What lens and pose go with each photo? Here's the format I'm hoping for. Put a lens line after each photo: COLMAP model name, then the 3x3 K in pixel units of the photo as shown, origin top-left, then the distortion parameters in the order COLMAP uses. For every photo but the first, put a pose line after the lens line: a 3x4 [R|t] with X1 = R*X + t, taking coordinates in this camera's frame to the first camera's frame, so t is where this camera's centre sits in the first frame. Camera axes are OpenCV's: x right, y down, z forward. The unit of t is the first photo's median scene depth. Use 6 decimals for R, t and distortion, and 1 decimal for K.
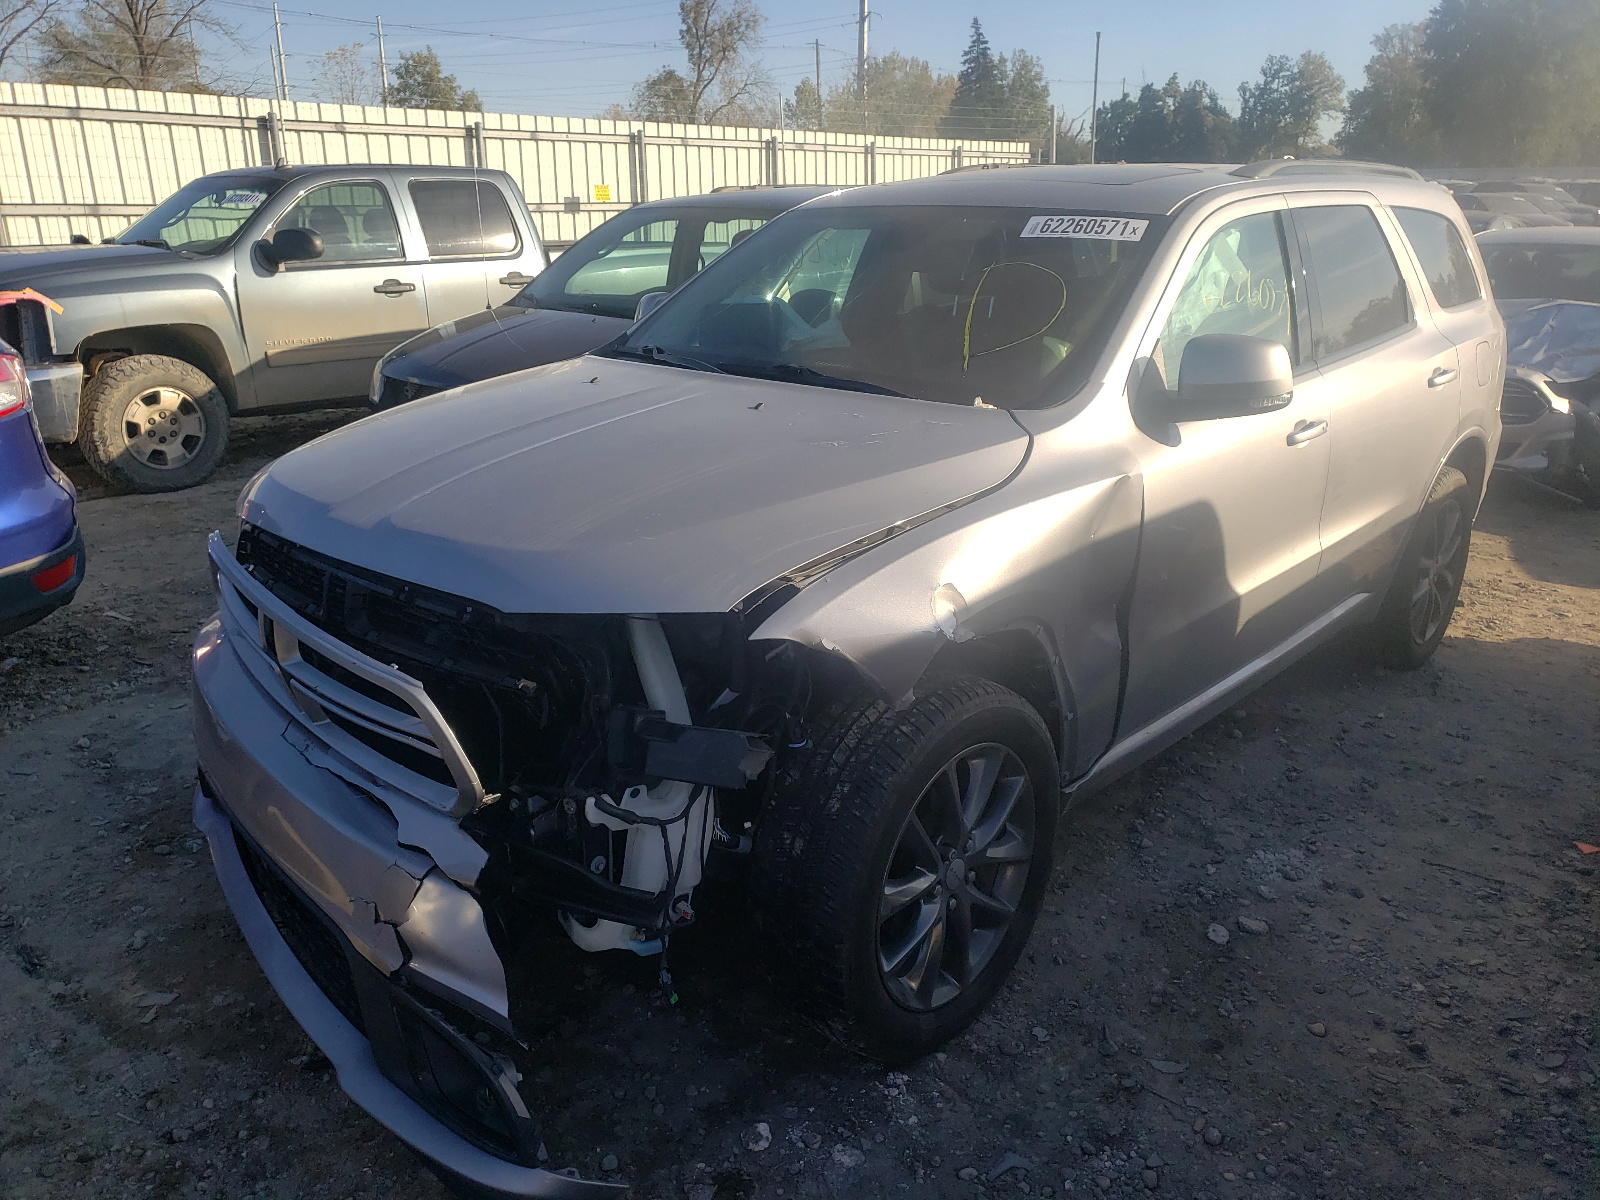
lens RADIAL K [[1300.1, 0, 803.3], [0, 1300.1, 601.6], [0, 0, 1]] dist [0.038175, -0.014347]
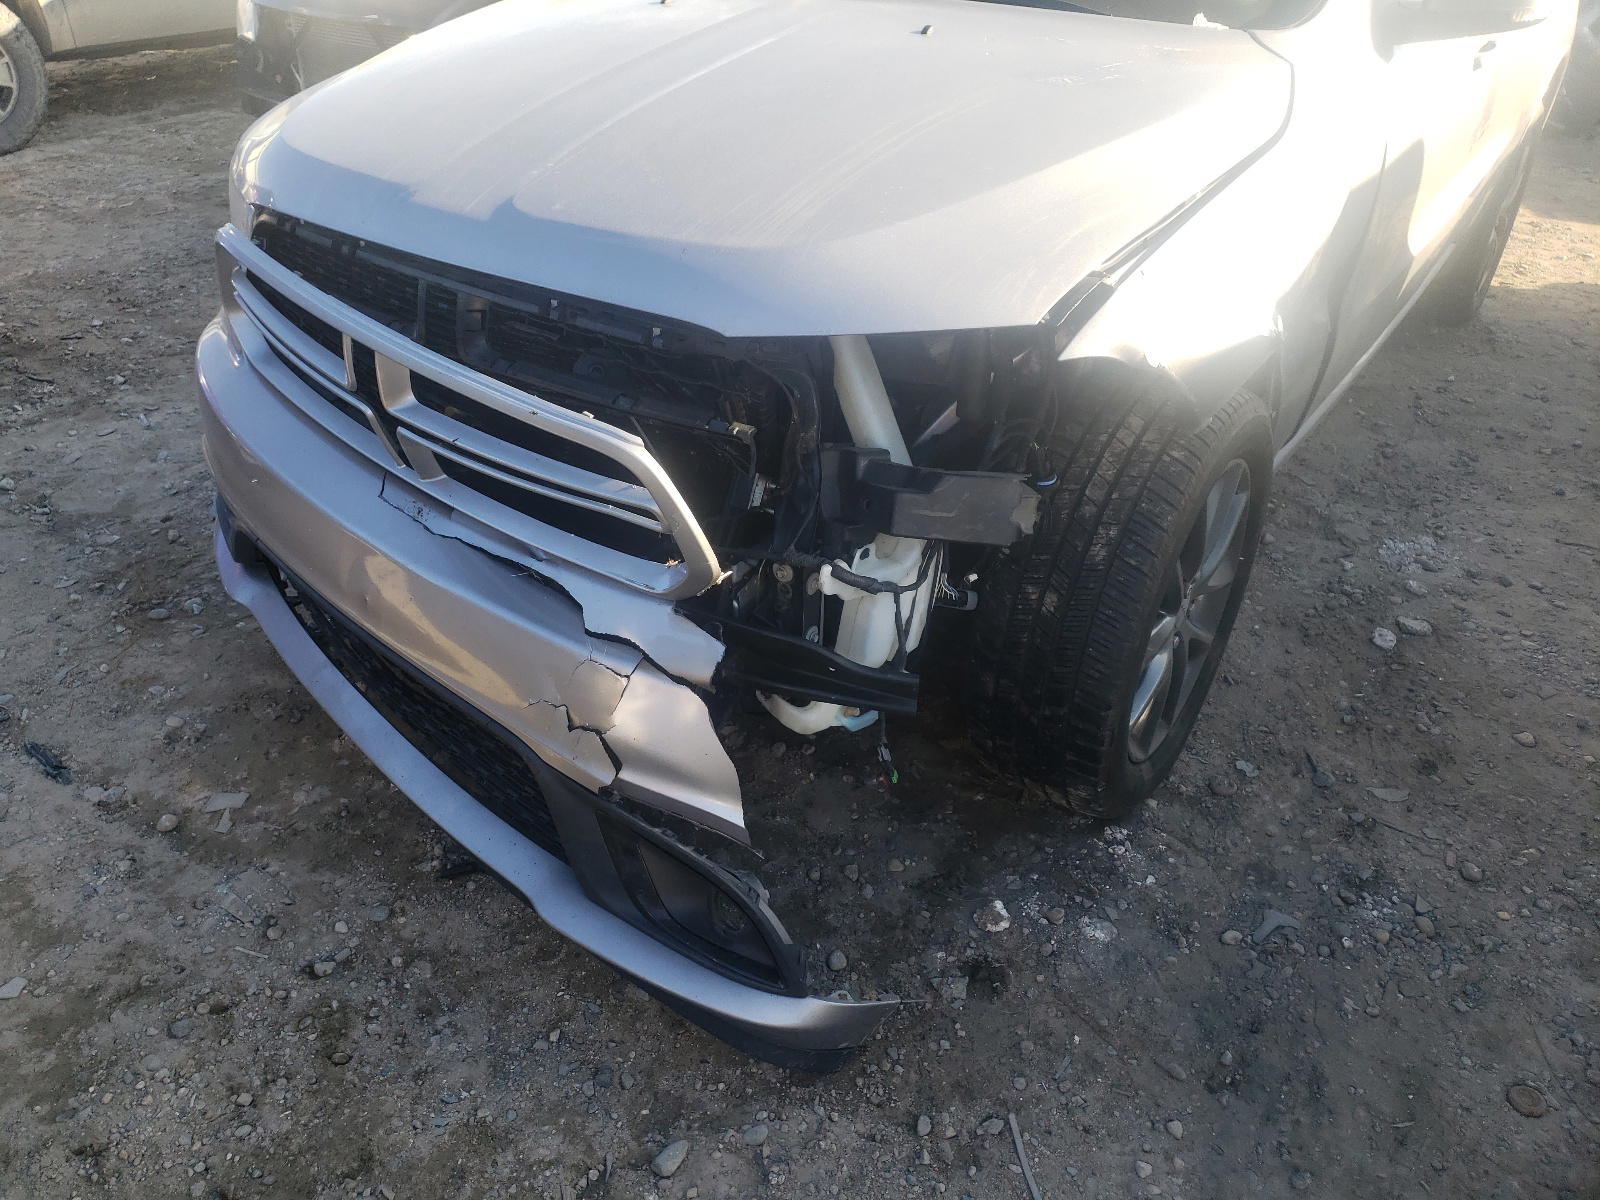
lens RADIAL K [[1300.1, 0, 798.7], [0, 1300.1, 588.8], [0, 0, 1]] dist [0.038175, -0.014347]
pose [[0.992838, -0.061636, 0.102341, -0.236586], [0.034525, 0.968113, 0.248123, -0.030379], [-0.114371, -0.242813, 0.963307, 0.208248]]
